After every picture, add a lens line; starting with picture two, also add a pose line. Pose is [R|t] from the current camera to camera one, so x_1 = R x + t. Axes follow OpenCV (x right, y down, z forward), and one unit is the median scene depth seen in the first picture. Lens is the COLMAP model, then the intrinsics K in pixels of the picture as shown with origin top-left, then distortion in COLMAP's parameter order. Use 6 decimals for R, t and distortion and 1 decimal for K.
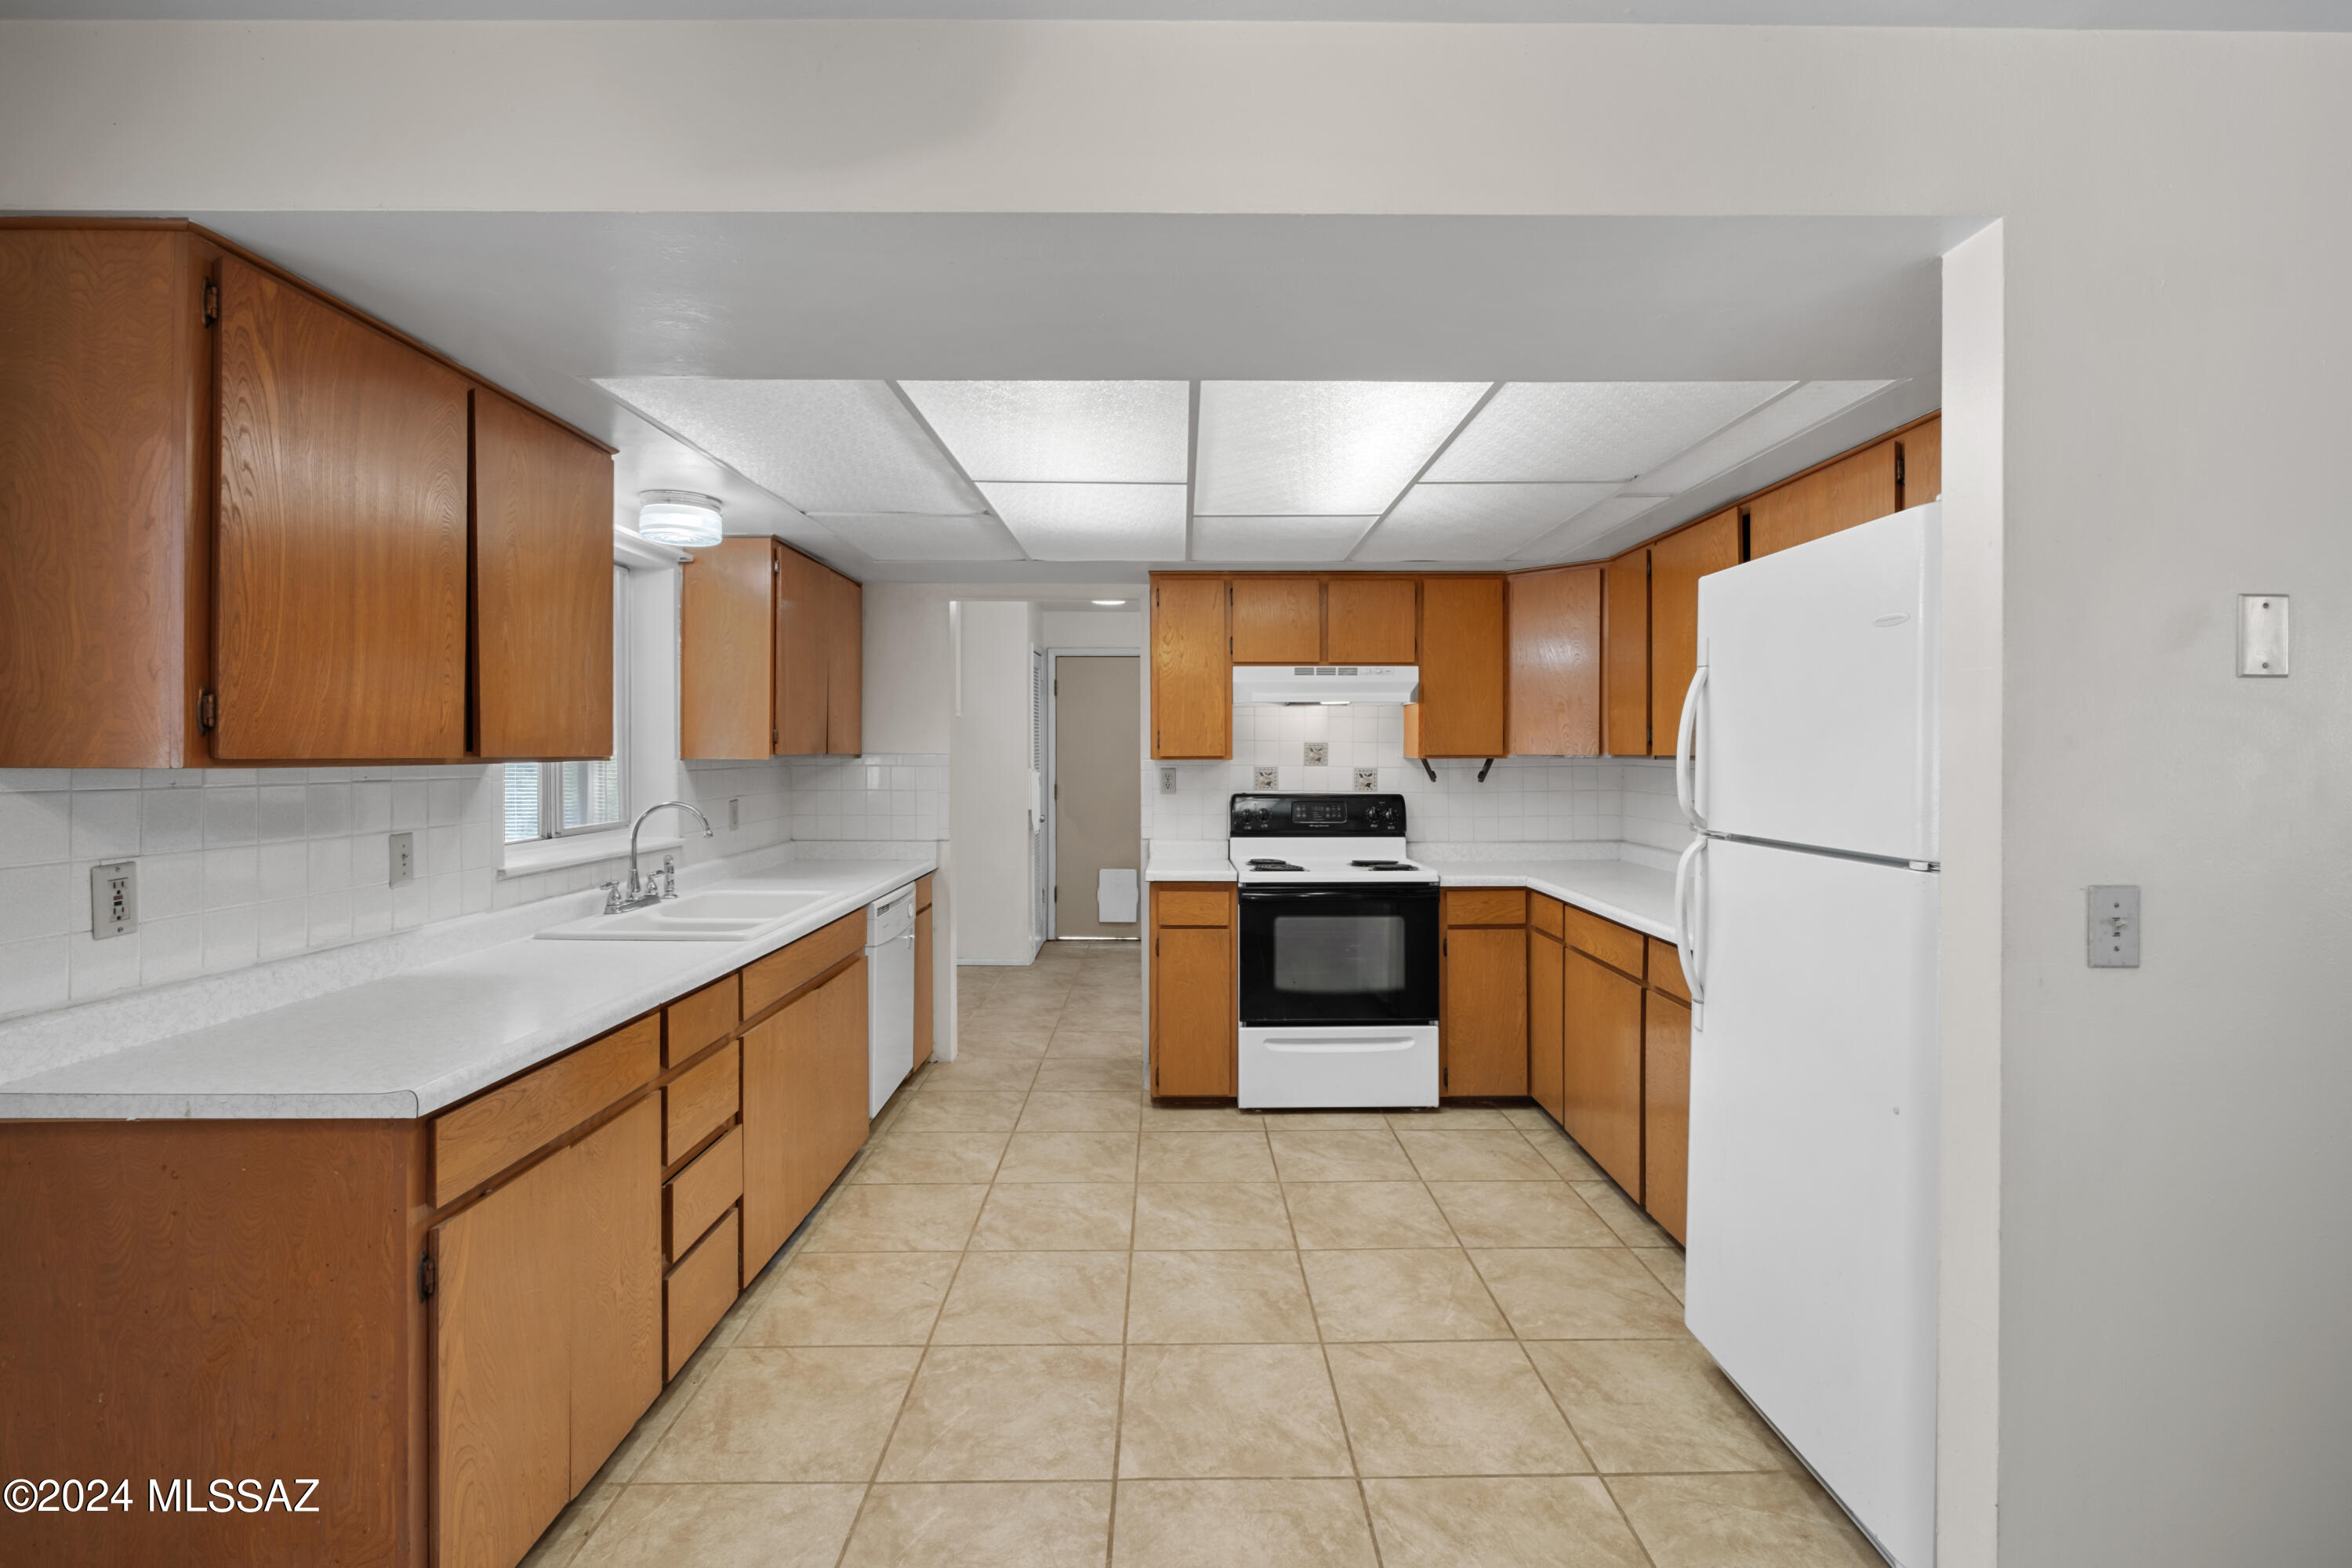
lens RADIAL K [[1073.3, 0, 1197.4], [0, 1073.3, 753.8], [0, 0, 1]] dist [-0.005828, 0.002107]
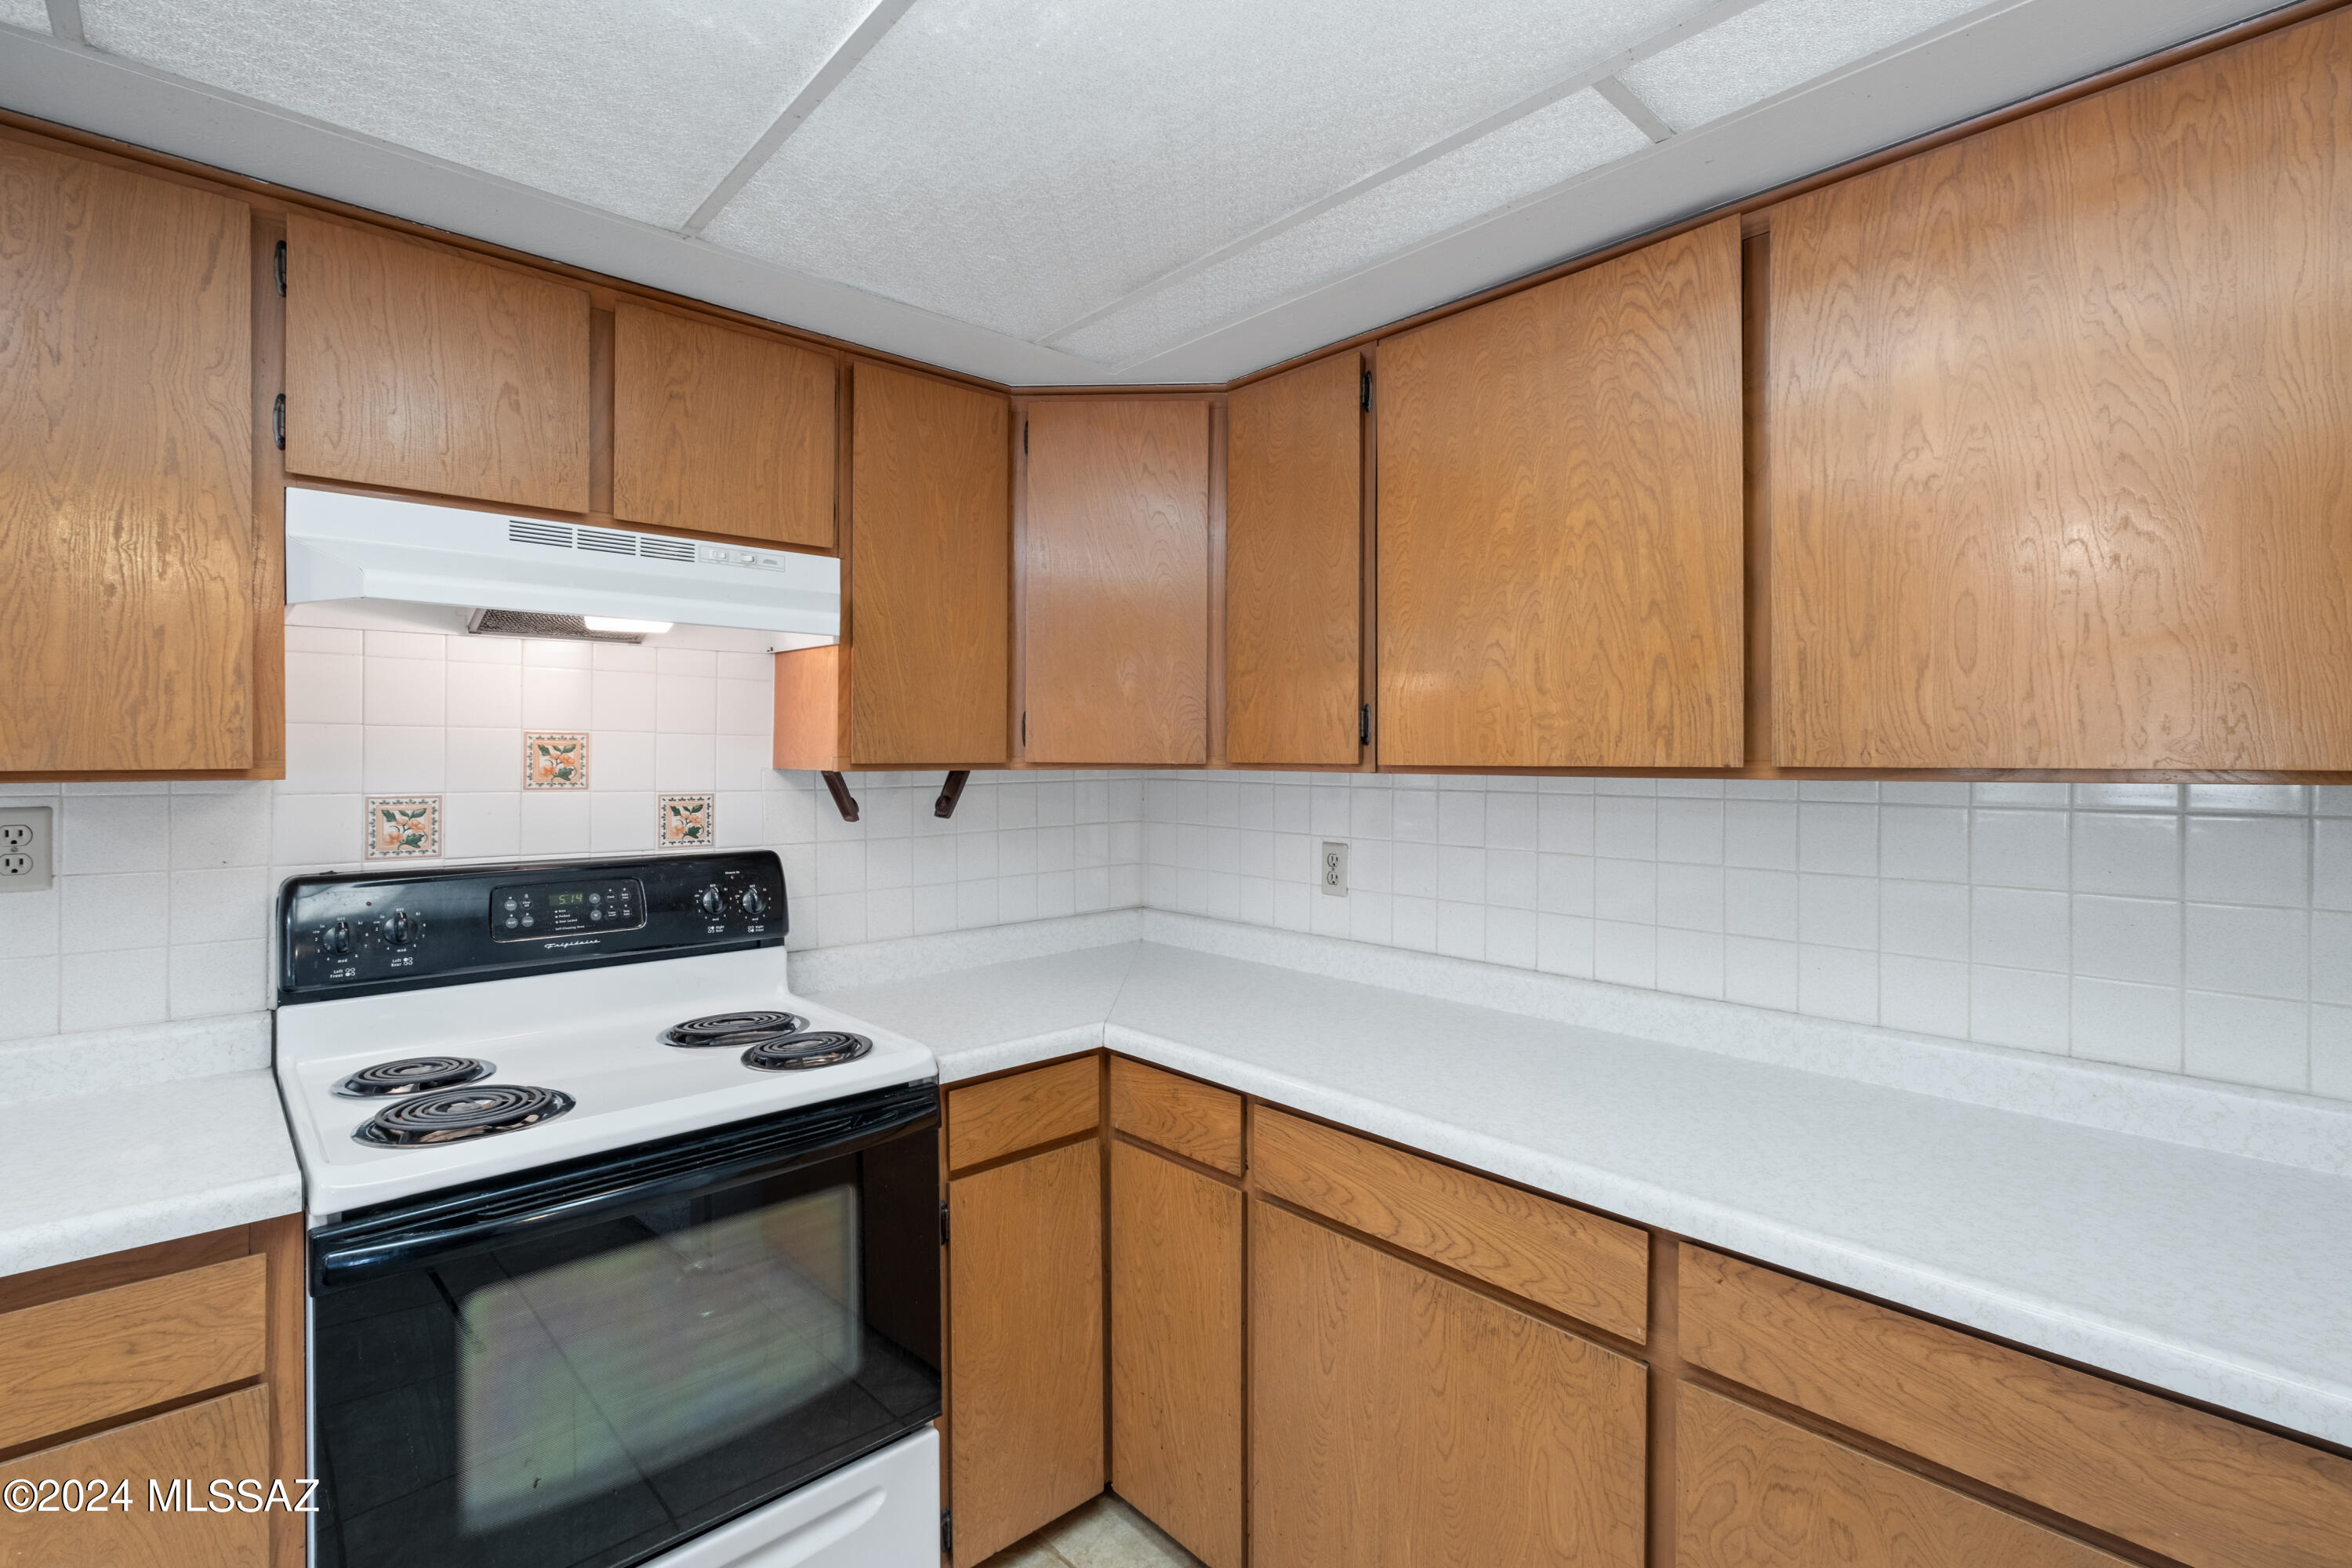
lens RADIAL K [[1072.0, 0, 1185.4], [0, 1072.0, 755.9], [0, 0, 1]] dist [-0.006259, -0.000047]
pose [[0.747624, 0.000993, 0.664122, 0.028476], [-0.001299, 0.999999, -0.000034, -0.002862], [-0.664121, -0.000837, 0.747625, 0.743680]]
